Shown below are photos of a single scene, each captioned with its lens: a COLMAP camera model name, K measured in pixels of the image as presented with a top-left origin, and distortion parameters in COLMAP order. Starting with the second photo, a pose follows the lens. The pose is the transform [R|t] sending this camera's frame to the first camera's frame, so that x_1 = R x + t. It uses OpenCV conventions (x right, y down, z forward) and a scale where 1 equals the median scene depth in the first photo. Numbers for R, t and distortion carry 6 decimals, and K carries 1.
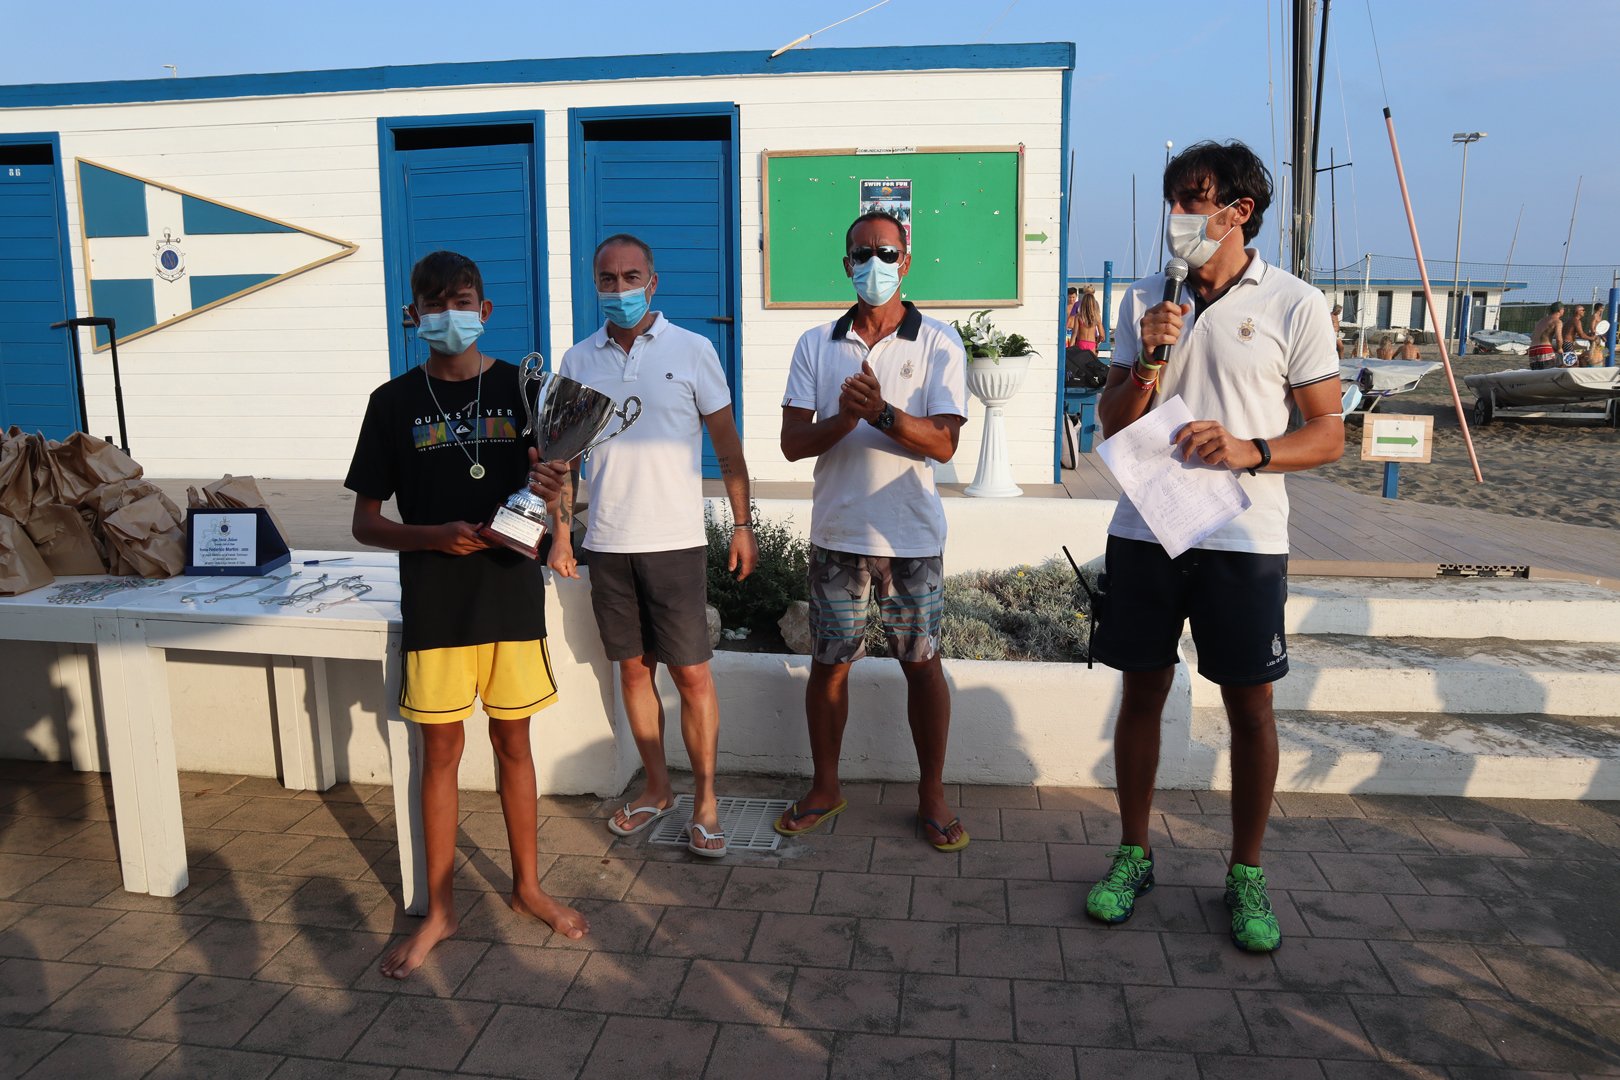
lens RADIAL K [[1145.1, 0, 810.0], [0, 1145.1, 540.0], [0, 0, 1]] dist [-0.127136, 0.085390]
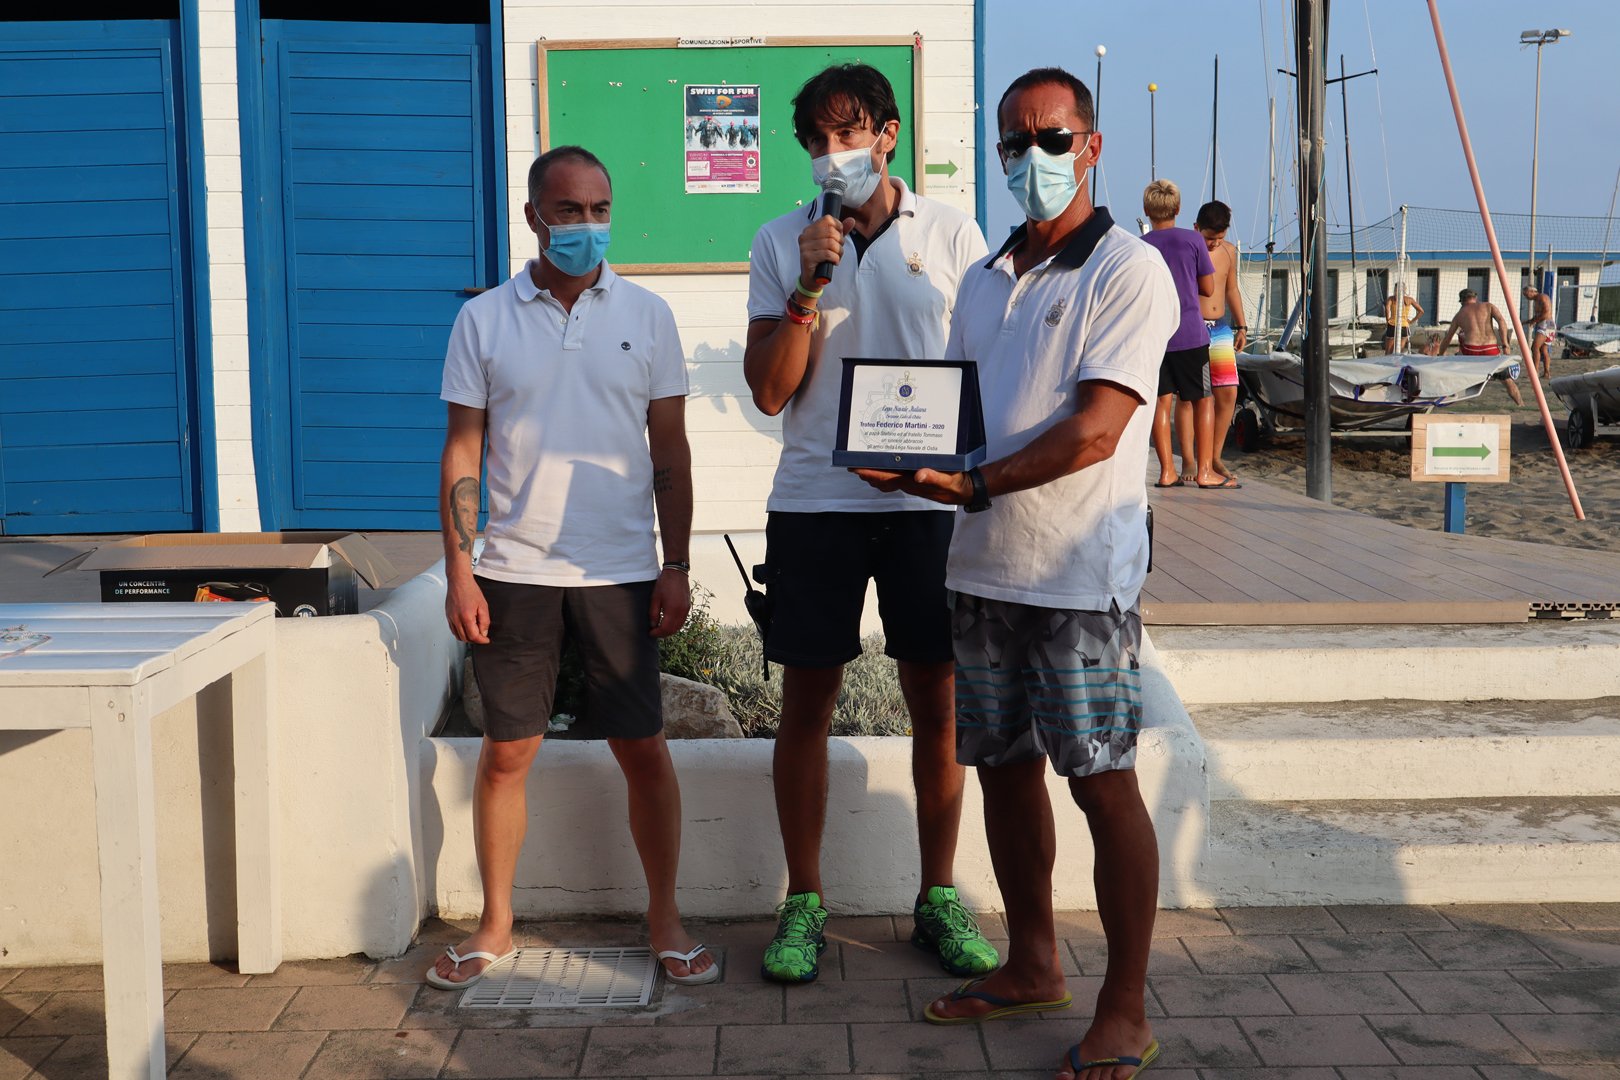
lens RADIAL K [[1797.8, 0, 810.0], [0, 1797.8, 540.0], [0, 0, 1]] dist [-0.043031, 0.186142]
pose [[0.990185, -0.021722, 0.138063, -0.062539], [0.031386, 0.997178, -0.068205, 0.053736], [-0.136191, 0.071869, 0.988072, -0.100575]]
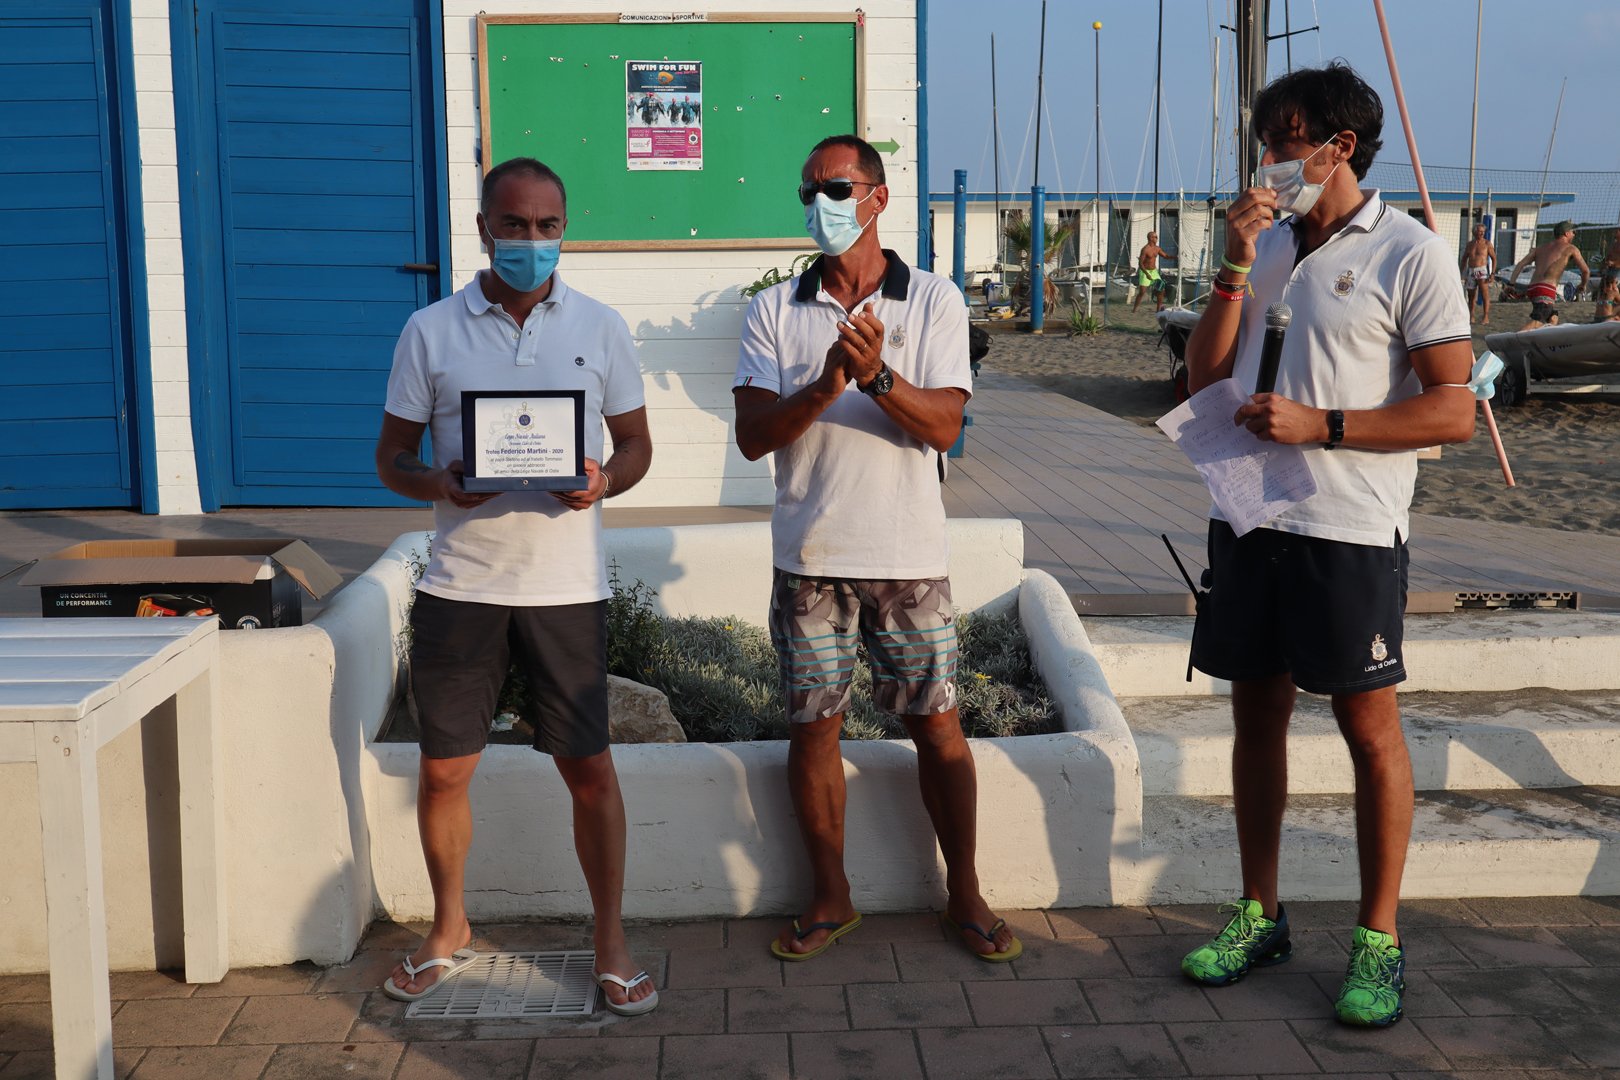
lens RADIAL K [[1797.8, 0, 810.0], [0, 1797.8, 540.0], [0, 0, 1]] dist [-0.043031, 0.186142]
pose [[0.985371, -0.026671, 0.168323, -0.062055], [0.032890, 0.998871, -0.034265, 0.015560], [-0.167219, 0.039300, 0.985136, -0.115324]]
